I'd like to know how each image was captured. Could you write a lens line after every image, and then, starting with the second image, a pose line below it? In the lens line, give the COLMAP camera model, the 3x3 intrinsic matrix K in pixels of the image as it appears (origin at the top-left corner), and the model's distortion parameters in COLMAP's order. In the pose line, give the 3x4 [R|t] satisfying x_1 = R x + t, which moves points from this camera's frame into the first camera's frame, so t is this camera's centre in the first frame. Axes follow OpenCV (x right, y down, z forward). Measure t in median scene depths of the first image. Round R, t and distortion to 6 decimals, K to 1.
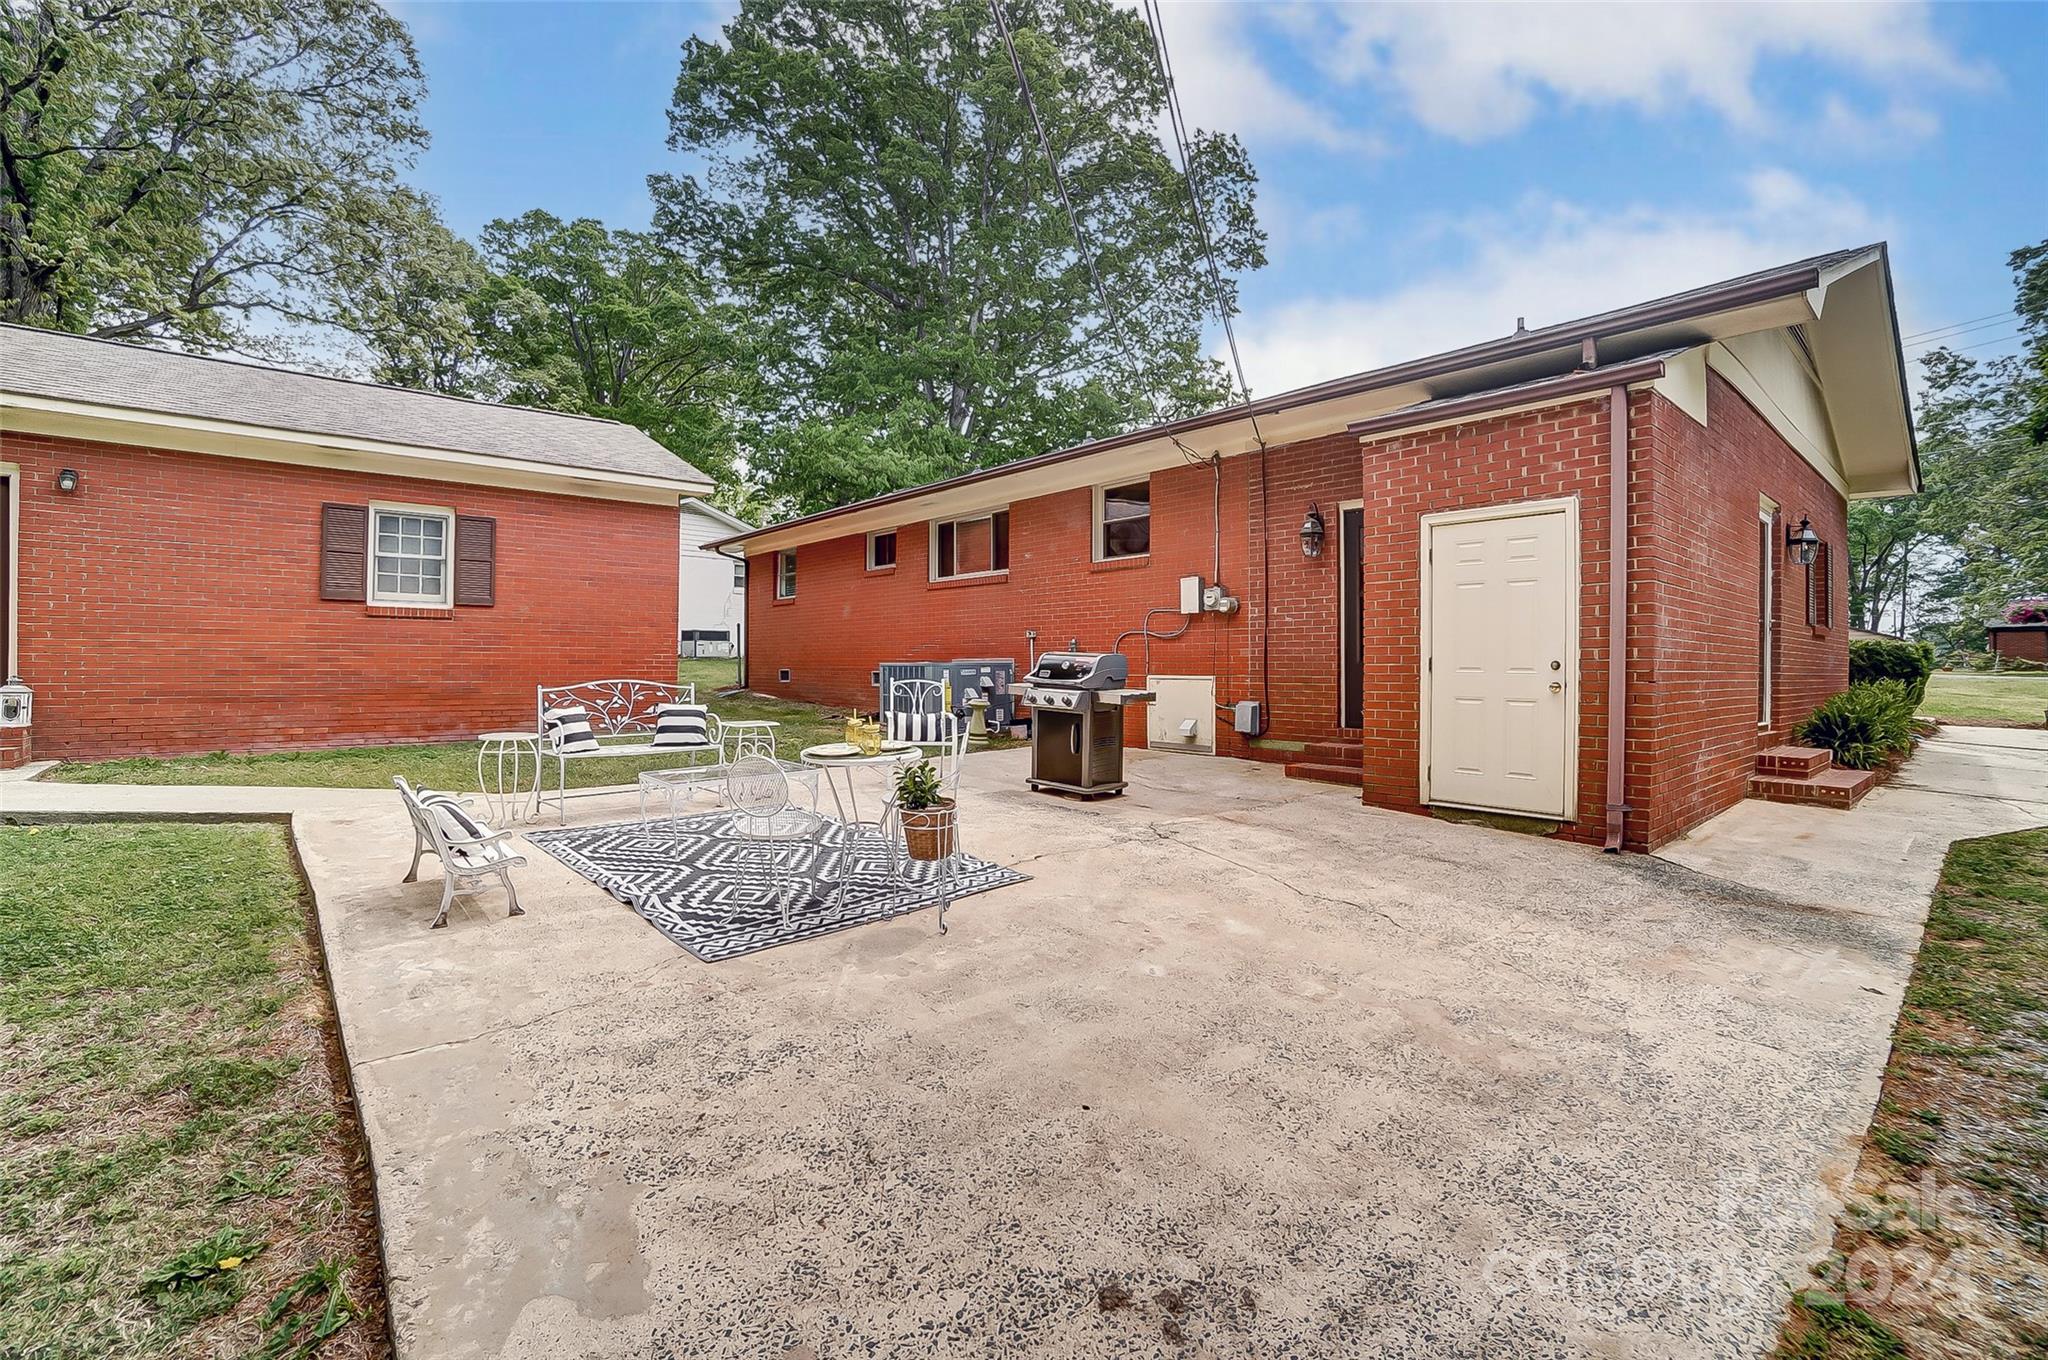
lens RADIAL K [[912.0, 0, 1019.3], [0, 912.0, 673.5], [0, 0, 1]] dist [-0.056118, 0.019652]
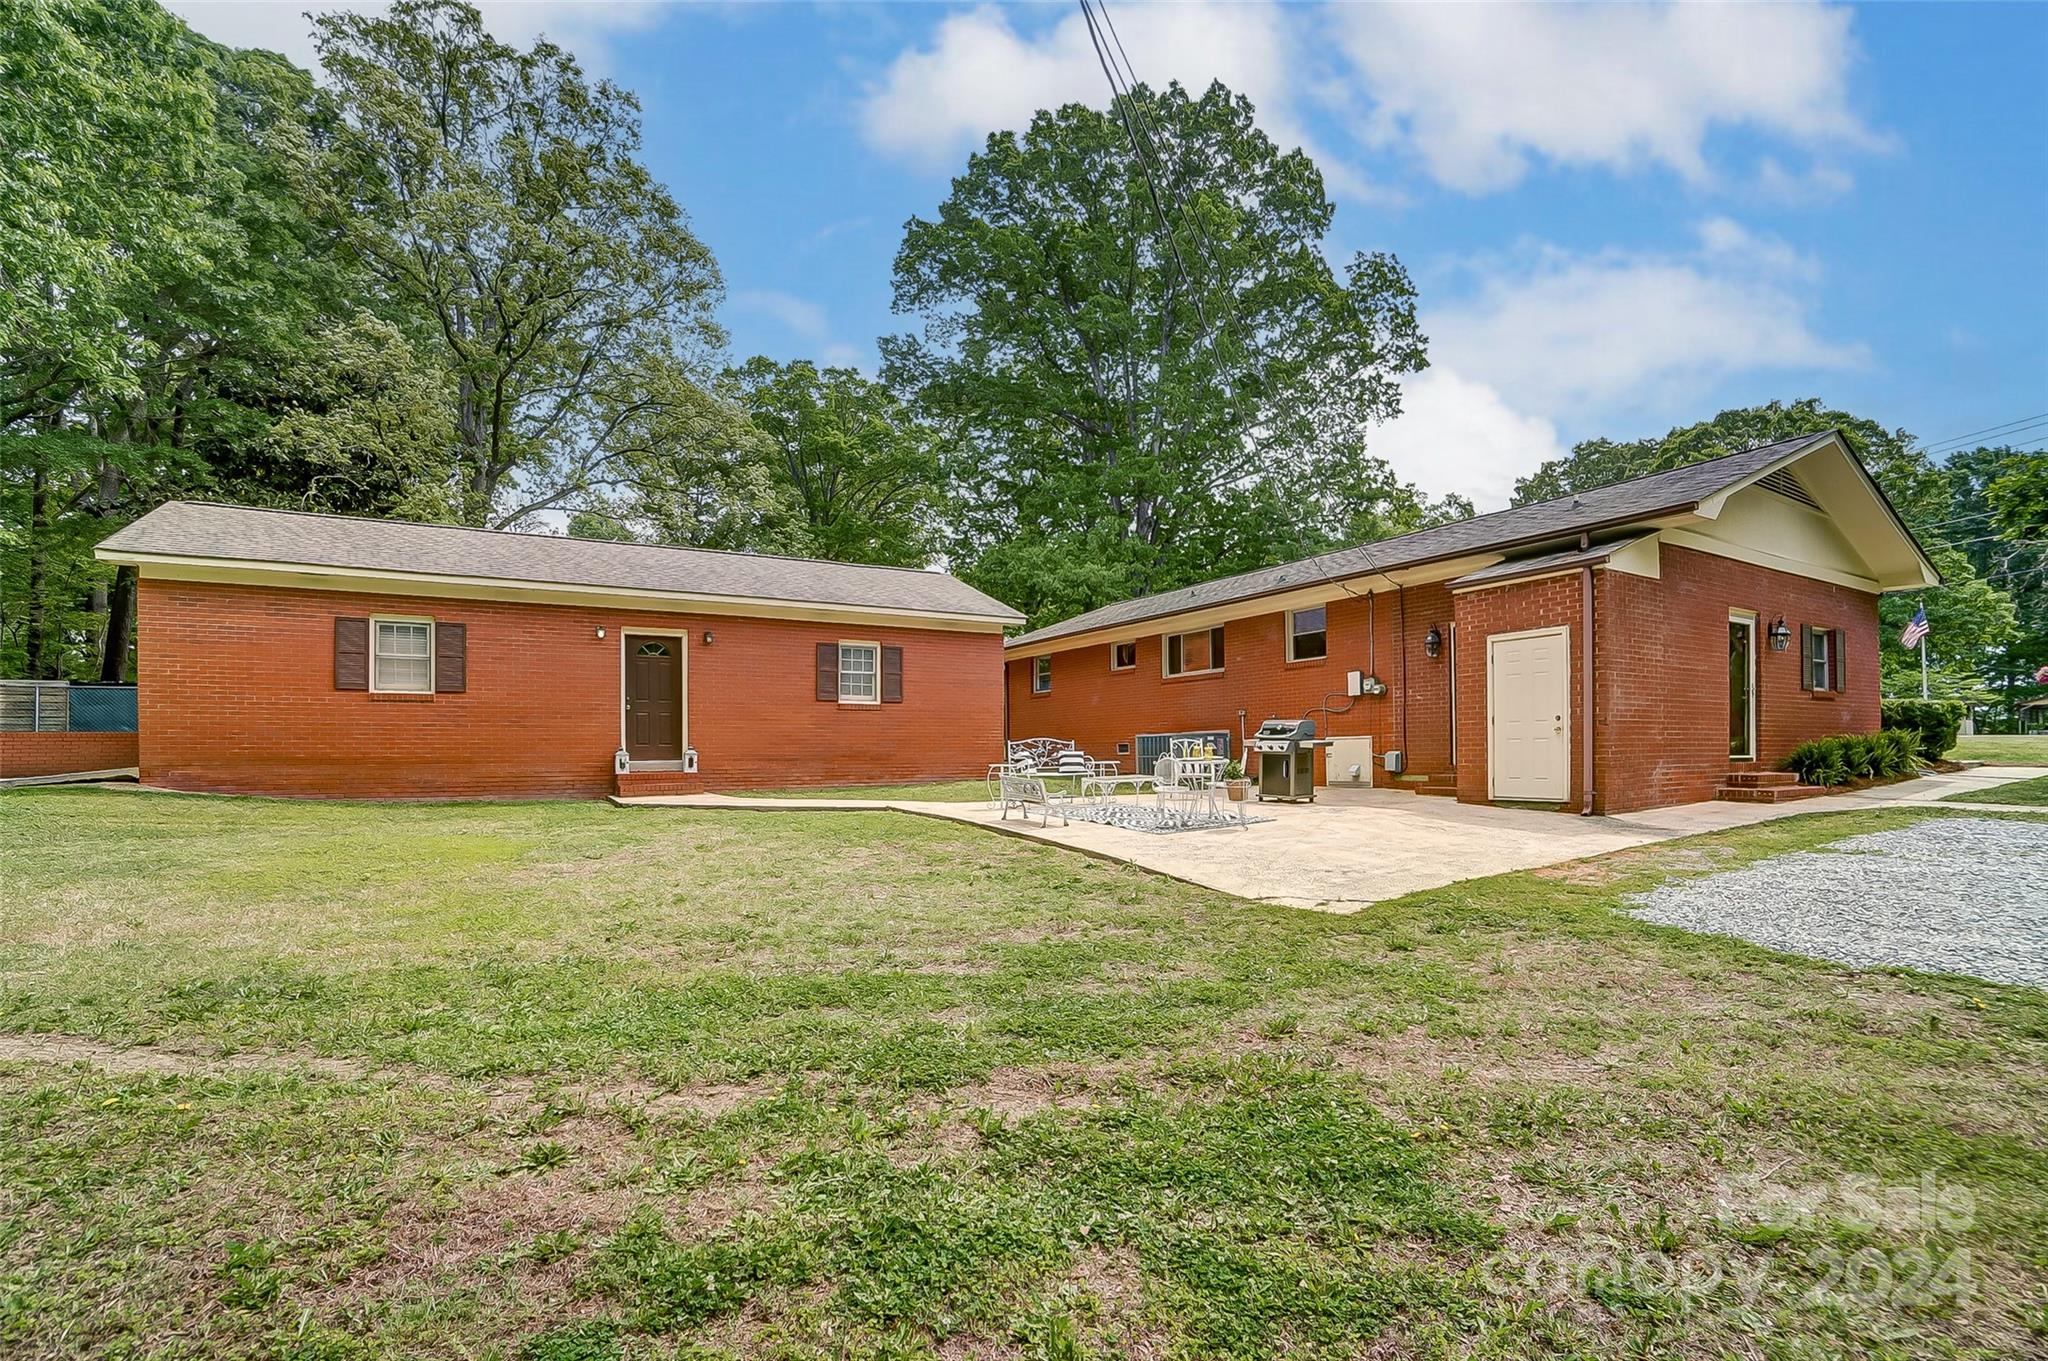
lens RADIAL K [[922.2, 0, 1033.0], [0, 922.2, 771.6], [0, 0, 1]] dist [-0.042986, 0.000211]
pose [[0.987044, -0.014724, -0.159774, -0.028218], [0.016192, 0.999838, 0.007887, 0.011520], [0.159632, -0.010372, 0.987122, -0.170329]]
